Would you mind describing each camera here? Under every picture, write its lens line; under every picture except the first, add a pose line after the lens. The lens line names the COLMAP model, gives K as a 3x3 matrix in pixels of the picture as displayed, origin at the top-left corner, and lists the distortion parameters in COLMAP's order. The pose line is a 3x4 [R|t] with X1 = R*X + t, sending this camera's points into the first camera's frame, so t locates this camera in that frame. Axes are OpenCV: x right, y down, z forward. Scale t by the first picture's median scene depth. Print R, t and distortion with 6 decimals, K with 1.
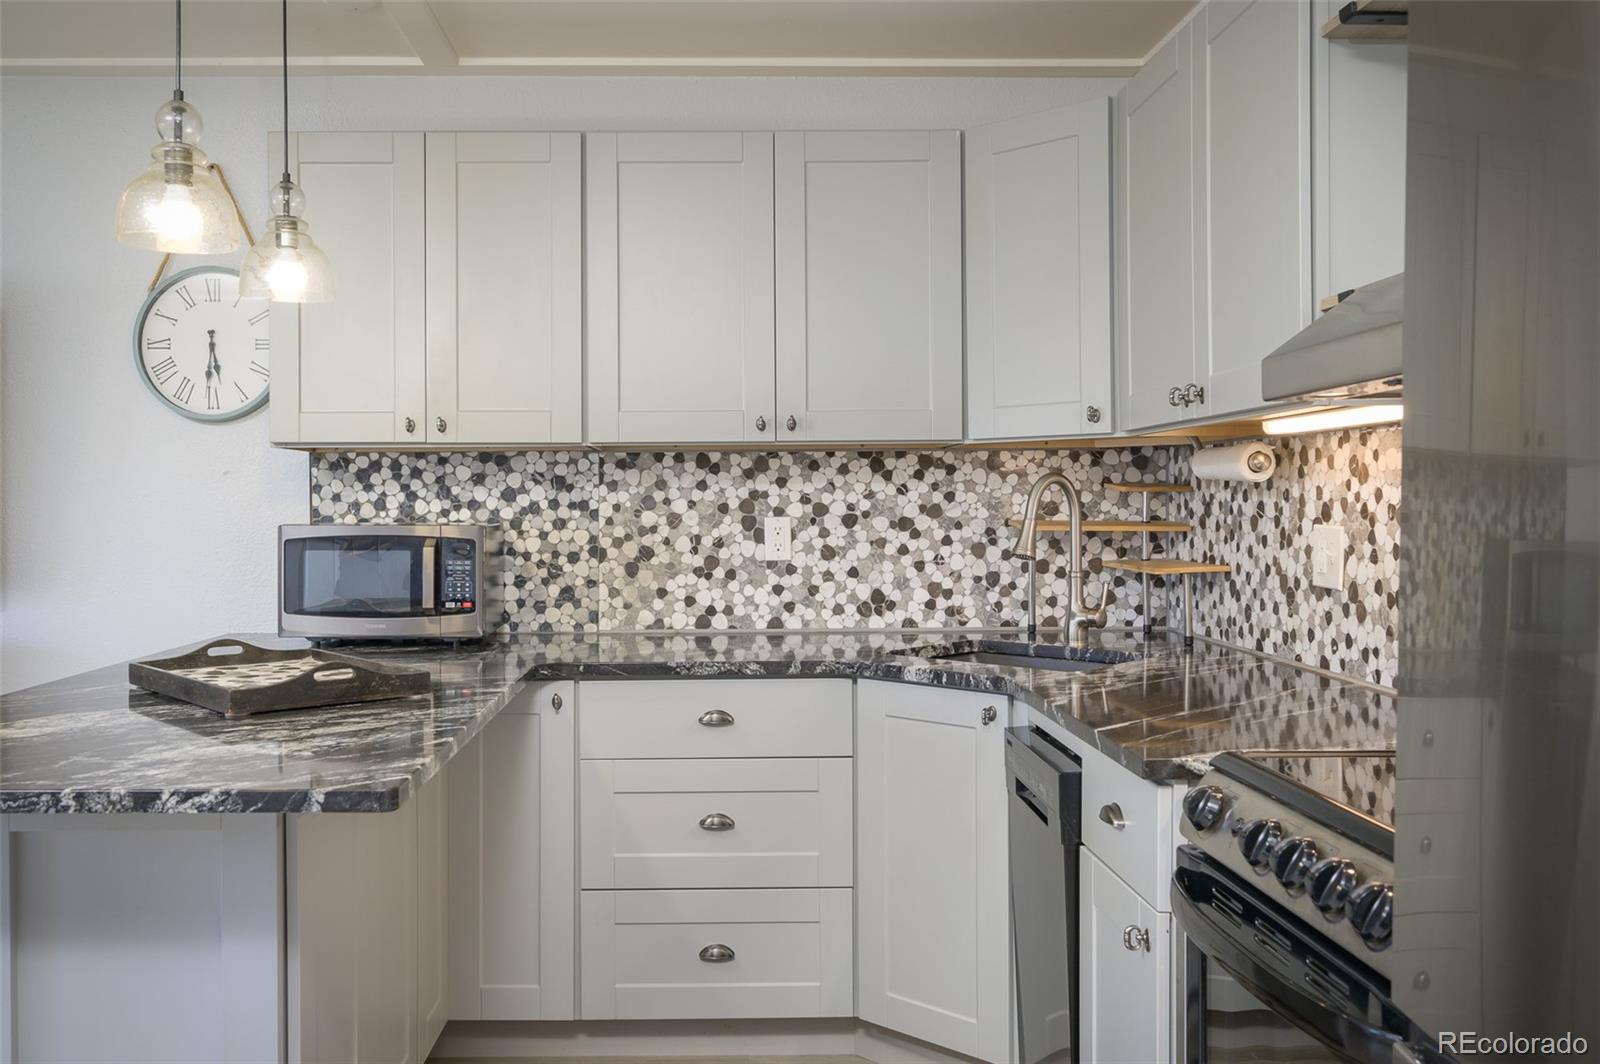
lens RADIAL K [[1347.5, 0, 737.8], [0, 1347.5, 521.7], [0, 0, 1]] dist [-0.002867, -0.019314]
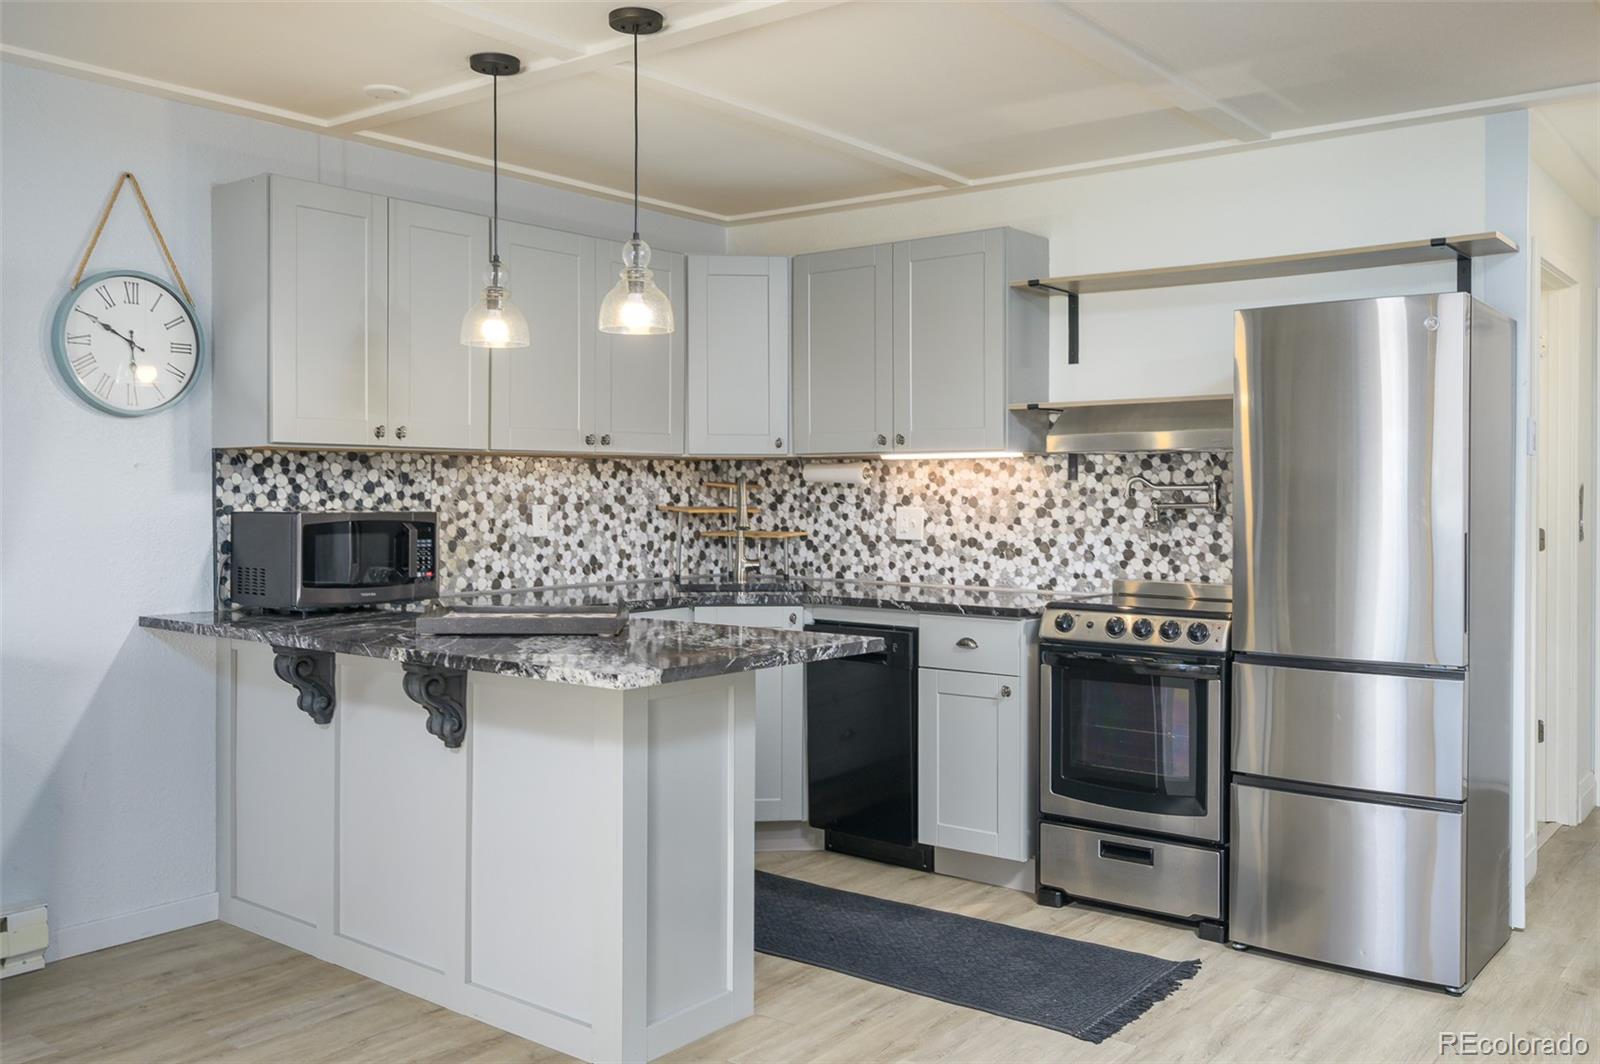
lens RADIAL K [[1345.3, 0, 840.4], [0, 1345.3, 497.4], [0, 0, 1]] dist [-0.008398, 0.010458]
pose [[0.616914, -0.000046, 0.787031, -0.865088], [0.007830, 0.999951, -0.006079, -0.000290], [-0.786992, 0.009913, 0.616884, -0.086186]]
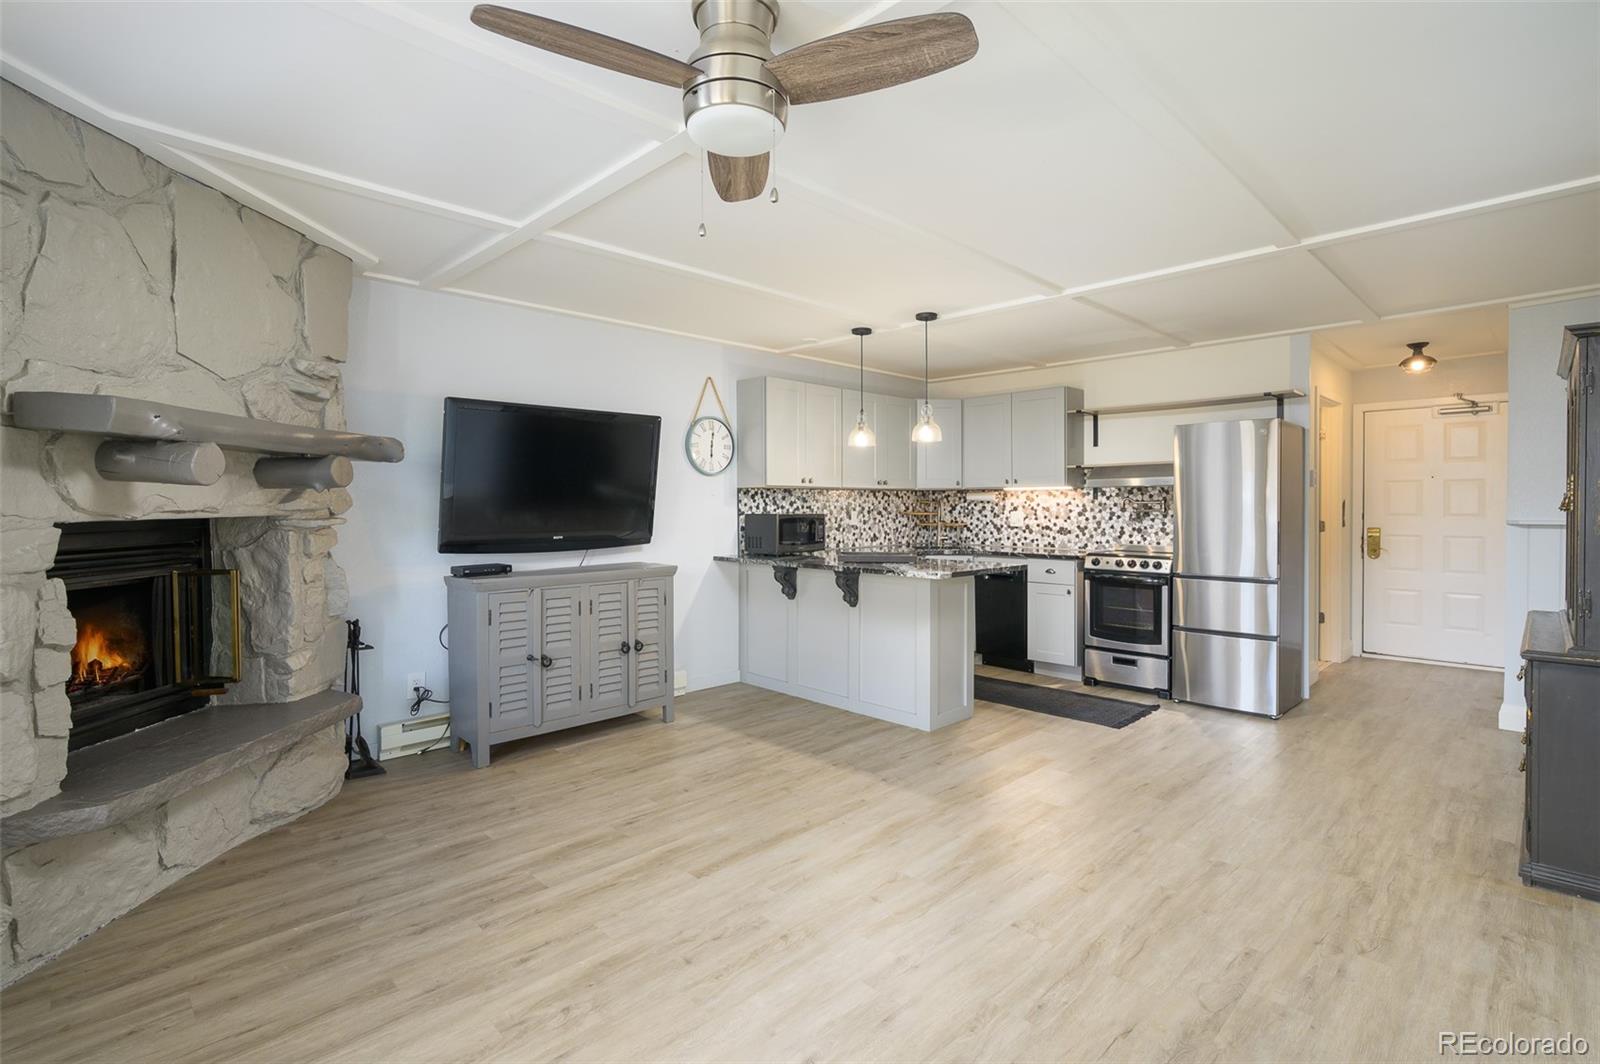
lens RADIAL K [[746.3, 0, 848.5], [0, 746.3, 511.1], [0, 0, 1]] dist [0.004260, 0.000388]
pose [[0.698555, -0.004240, 0.715544, -1.228155], [0.010148, 0.999941, -0.003983, 0.003362], [-0.715484, 0.010044, 0.698557, -0.203276]]
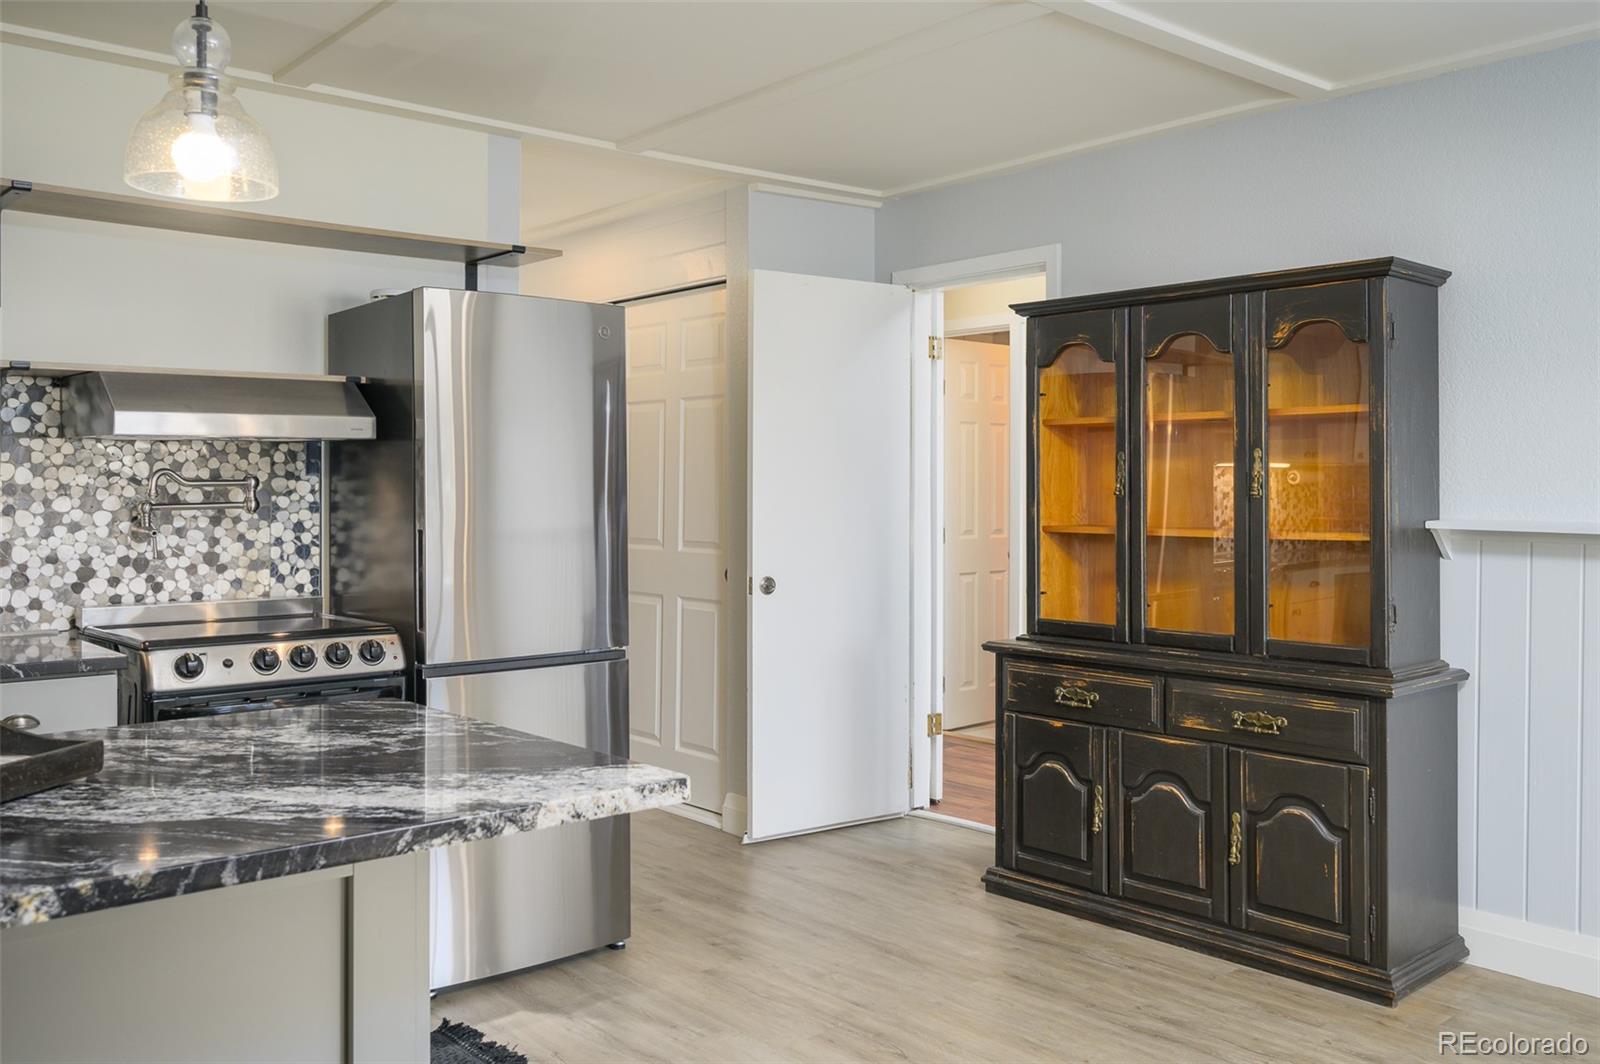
lens RADIAL K [[1345.3, 0, 820.6], [0, 1345.3, 477.0], [0, 0, 1]] dist [-0.008398, 0.010458]
pose [[-0.640396, 0.011193, 0.767963, -0.747608], [0.016604, 0.999862, -0.000726, -0.010949], [-0.767866, 0.012286, -0.640493, 0.716232]]
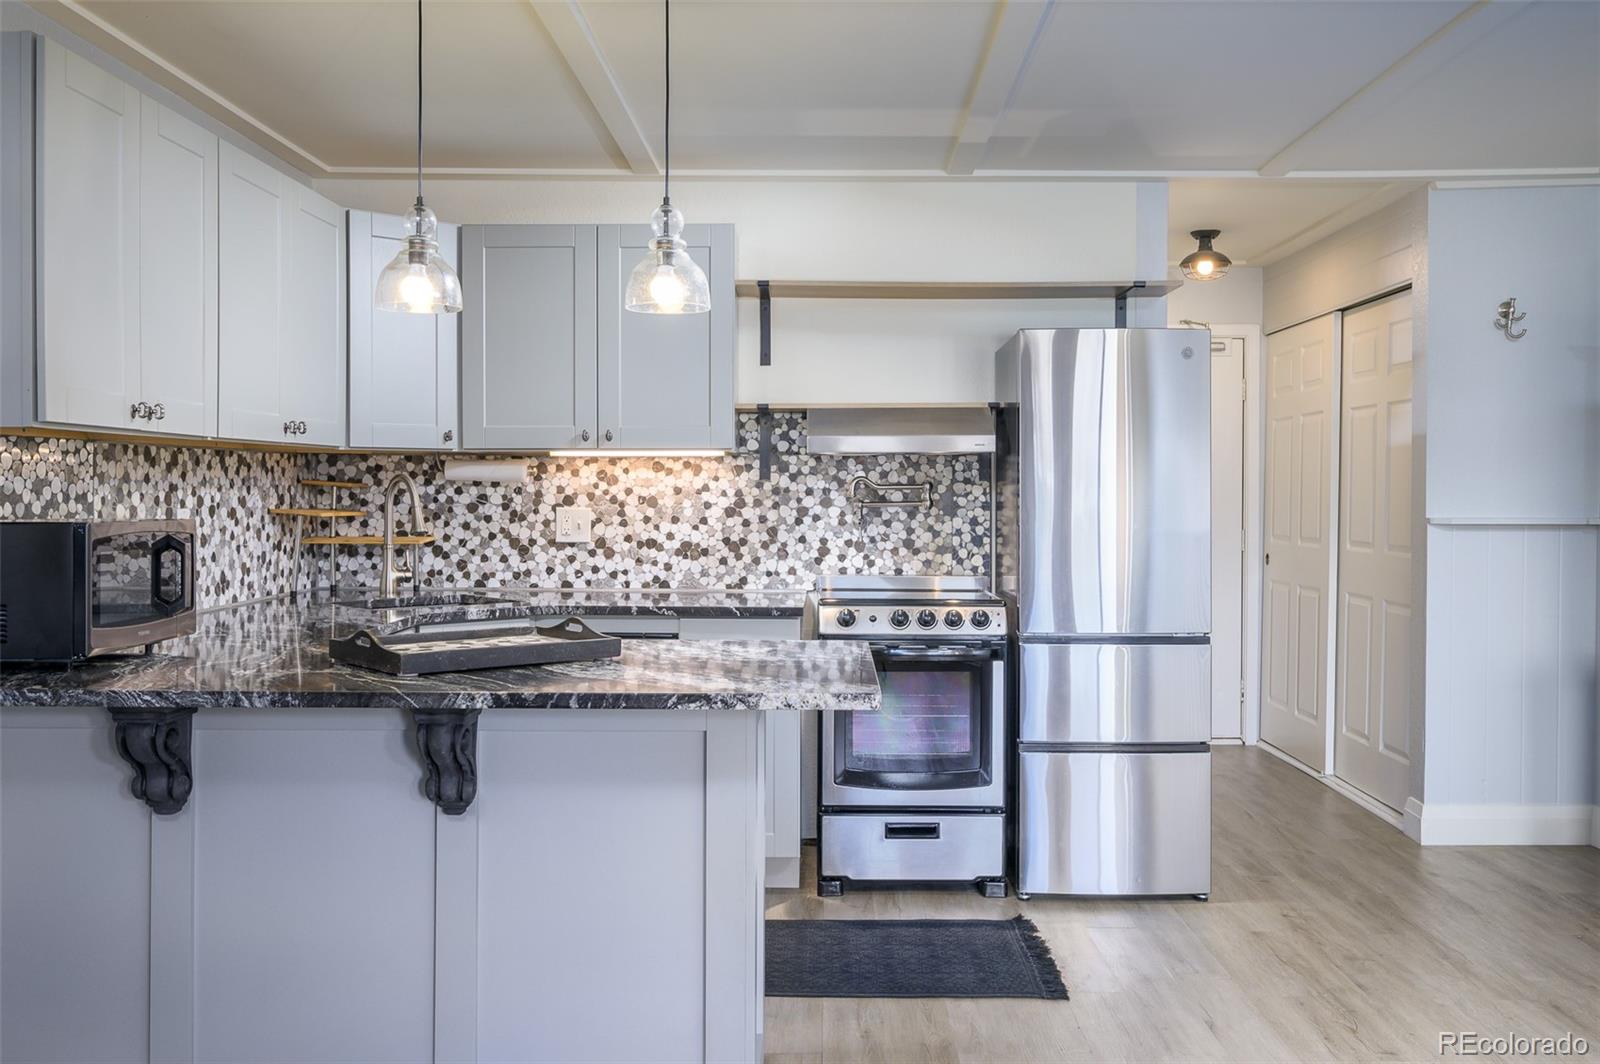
lens RADIAL K [[1345.3, 0, 818.7], [0, 1345.3, 493.1], [0, 0, 1]] dist [-0.008398, 0.010458]
pose [[0.029319, 0.000528, 0.999570, -1.029479], [0.012935, 0.999916, -0.000907, -0.008392], [-0.999486, 0.012956, 0.029309, 0.466536]]
